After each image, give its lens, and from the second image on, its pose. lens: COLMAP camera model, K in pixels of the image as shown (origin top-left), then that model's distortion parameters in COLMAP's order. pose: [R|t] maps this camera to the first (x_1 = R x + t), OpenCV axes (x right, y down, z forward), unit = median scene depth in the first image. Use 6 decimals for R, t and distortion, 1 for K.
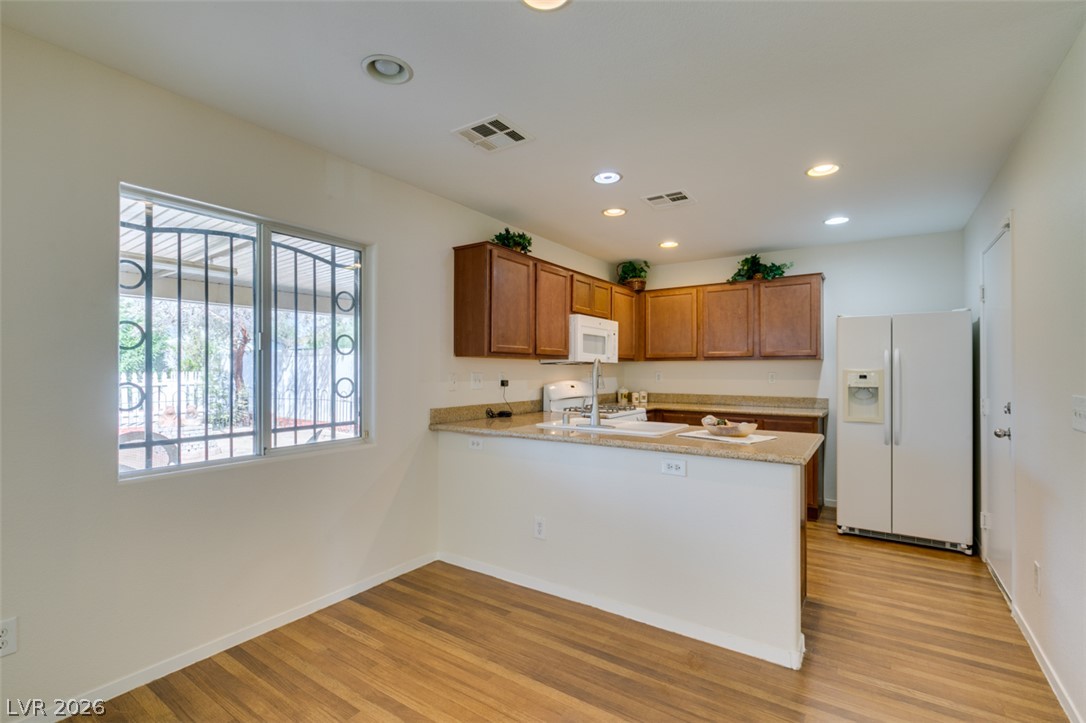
lens RADIAL K [[483.2, 0, 538.6], [0, 483.2, 364.6], [0, 0, 1]] dist [-0.003951, 0.000883]
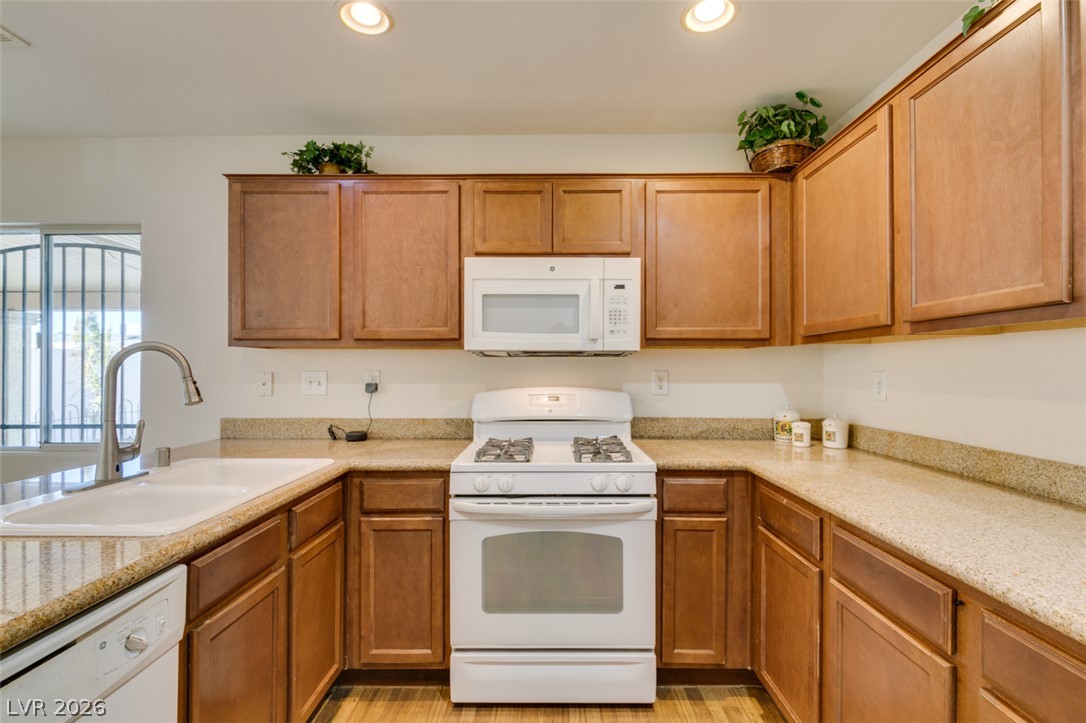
lens RADIAL K [[483.2, 0, 542.8], [0, 483.2, 368.4], [0, 0, 1]] dist [-0.003951, 0.000883]
pose [[0.569757, 0.003330, -0.821807, 0.716922], [0.012381, 0.999844, 0.012635, 0.009129], [0.821720, -0.017374, 0.569626, 1.007803]]
